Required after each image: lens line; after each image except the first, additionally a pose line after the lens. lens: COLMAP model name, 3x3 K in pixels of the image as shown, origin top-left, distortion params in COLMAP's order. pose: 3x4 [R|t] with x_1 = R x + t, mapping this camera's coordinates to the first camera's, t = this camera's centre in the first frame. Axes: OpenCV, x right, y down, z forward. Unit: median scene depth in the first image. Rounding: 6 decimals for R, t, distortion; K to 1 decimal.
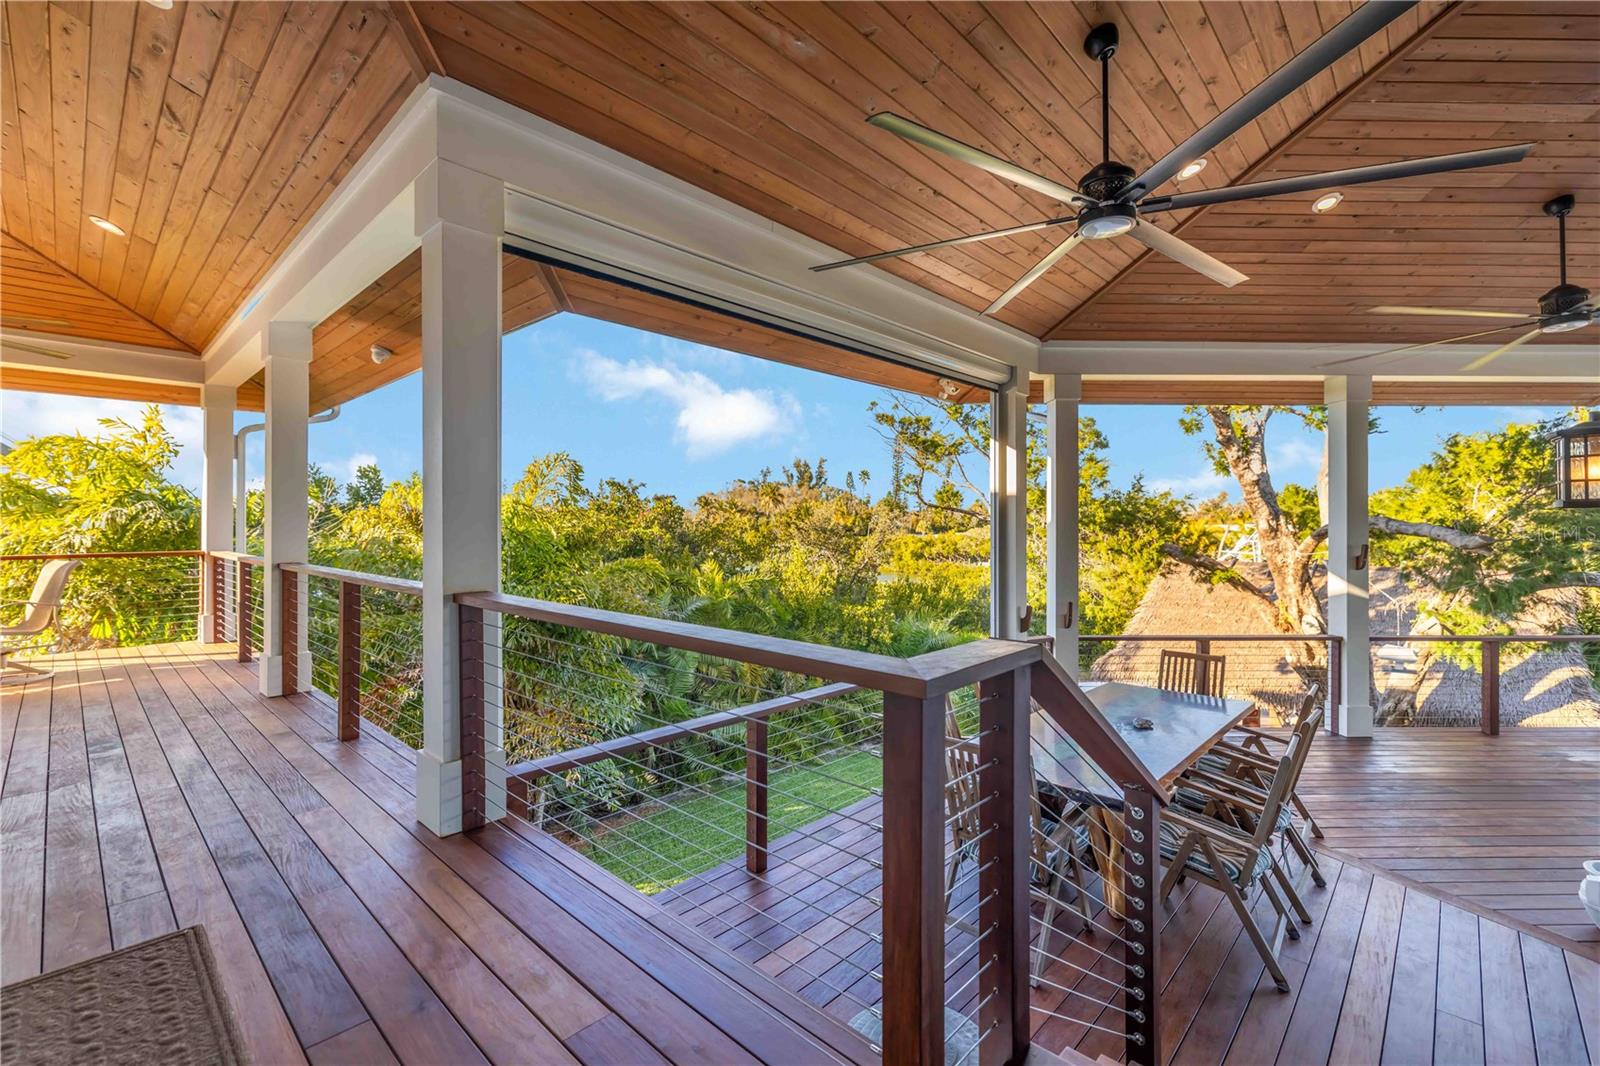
lens RADIAL K [[692.3, 0, 804.1], [0, 692.3, 526.4], [0, 0, 1]] dist [0.000012, 0.000936]
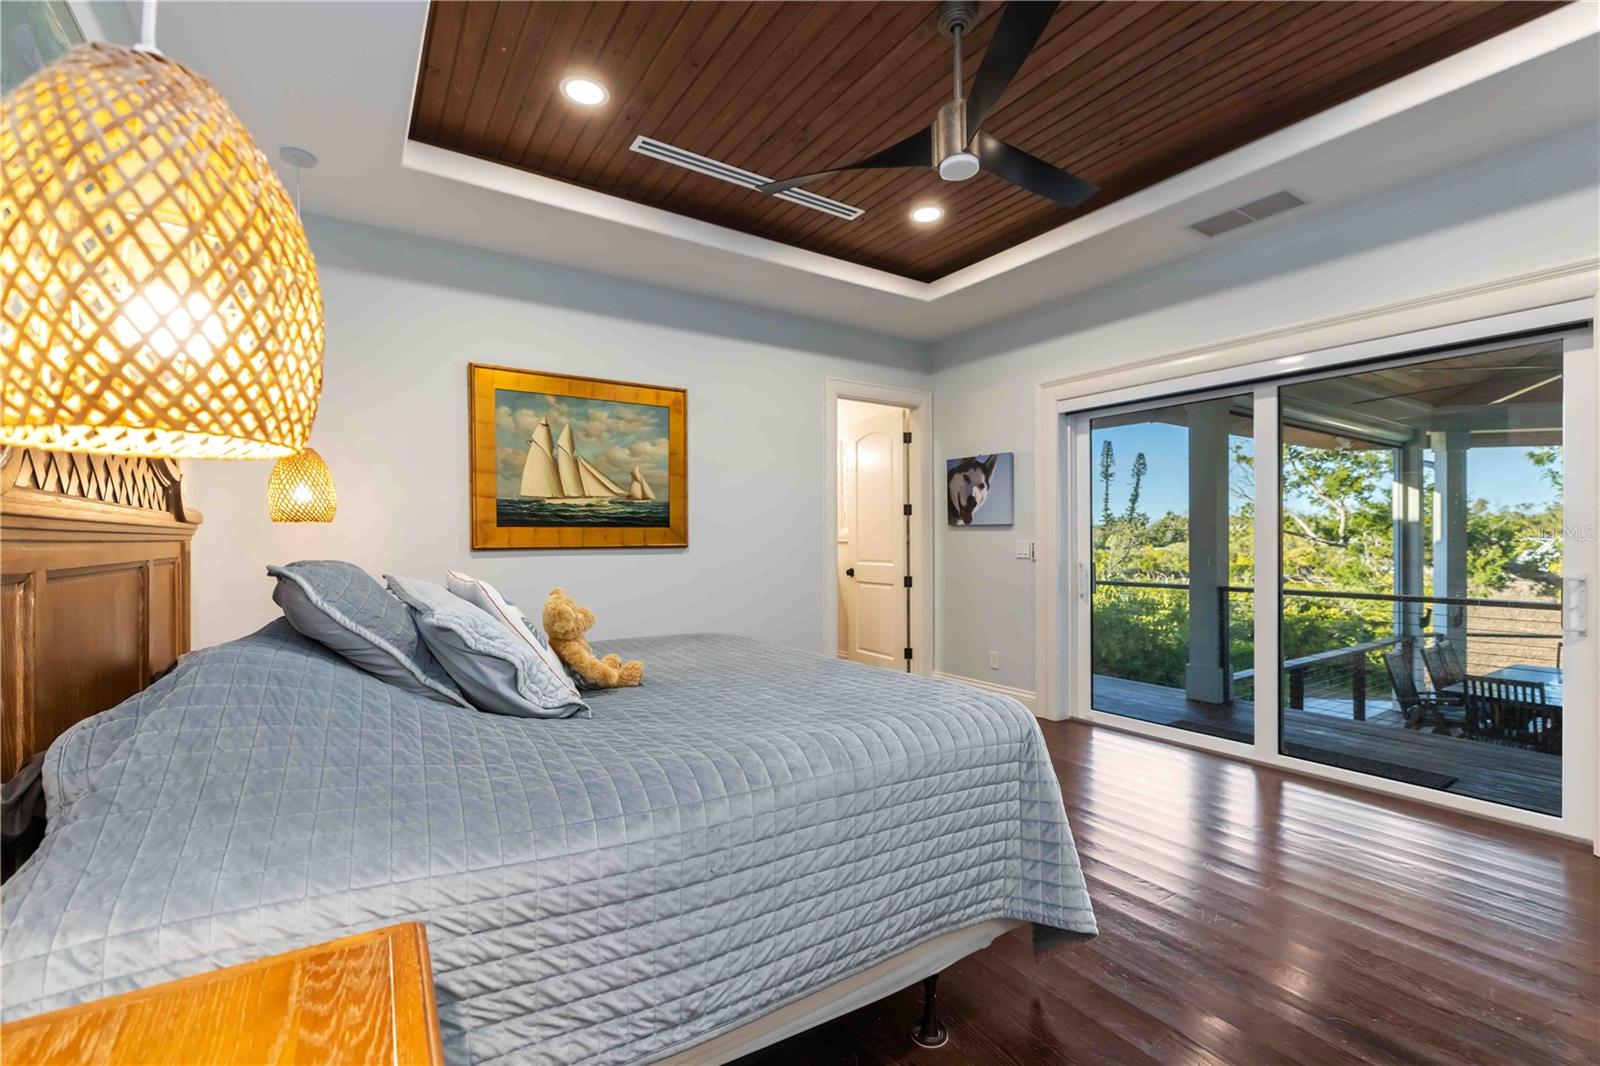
lens RADIAL K [[692.3, 0, 794.9], [0, 692.3, 540.4], [0, 0, 1]] dist [0.000012, 0.000936]
pose [[0.974541, -0.004793, -0.224159, -0.362599], [0.004553, 0.999988, -0.001585, -0.012318], [0.224164, 0.000524, 0.974551, -0.366671]]
